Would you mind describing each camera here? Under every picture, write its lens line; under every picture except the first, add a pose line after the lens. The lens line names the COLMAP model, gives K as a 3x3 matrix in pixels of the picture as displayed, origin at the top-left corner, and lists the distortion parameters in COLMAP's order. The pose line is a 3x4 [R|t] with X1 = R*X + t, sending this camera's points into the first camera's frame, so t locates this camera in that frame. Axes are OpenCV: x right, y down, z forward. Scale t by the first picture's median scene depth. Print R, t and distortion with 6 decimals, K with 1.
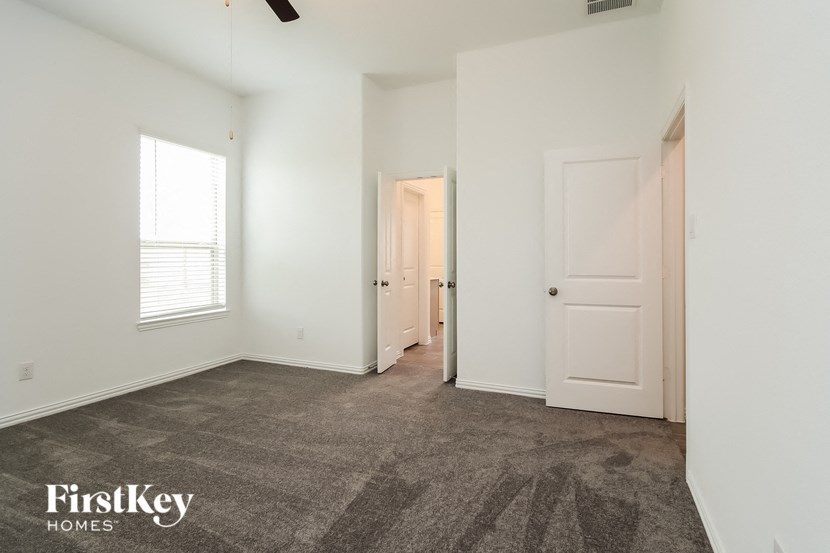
lens RADIAL K [[326.3, 0, 257.2], [0, 326.3, 259.2], [0, 0, 1]] dist [-0.001915, 0.000167]
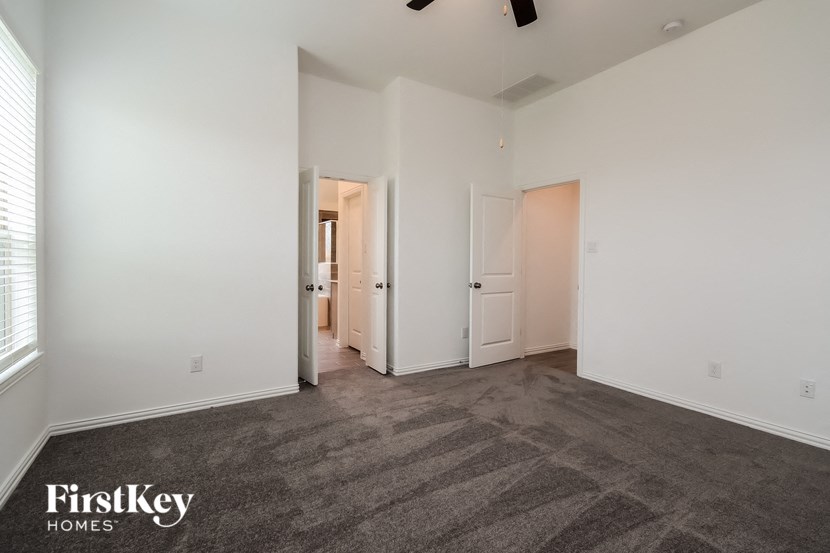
lens RADIAL K [[386.0, 0, 417.8], [0, 386.0, 271.1], [0, 0, 1]] dist [-0.000602, 0.000037]
pose [[0.586836, -0.011008, 0.809631, -0.579731], [-0.007361, 0.999794, 0.018929, 0.008871], [-0.809673, -0.017068, 0.586633, 0.239552]]
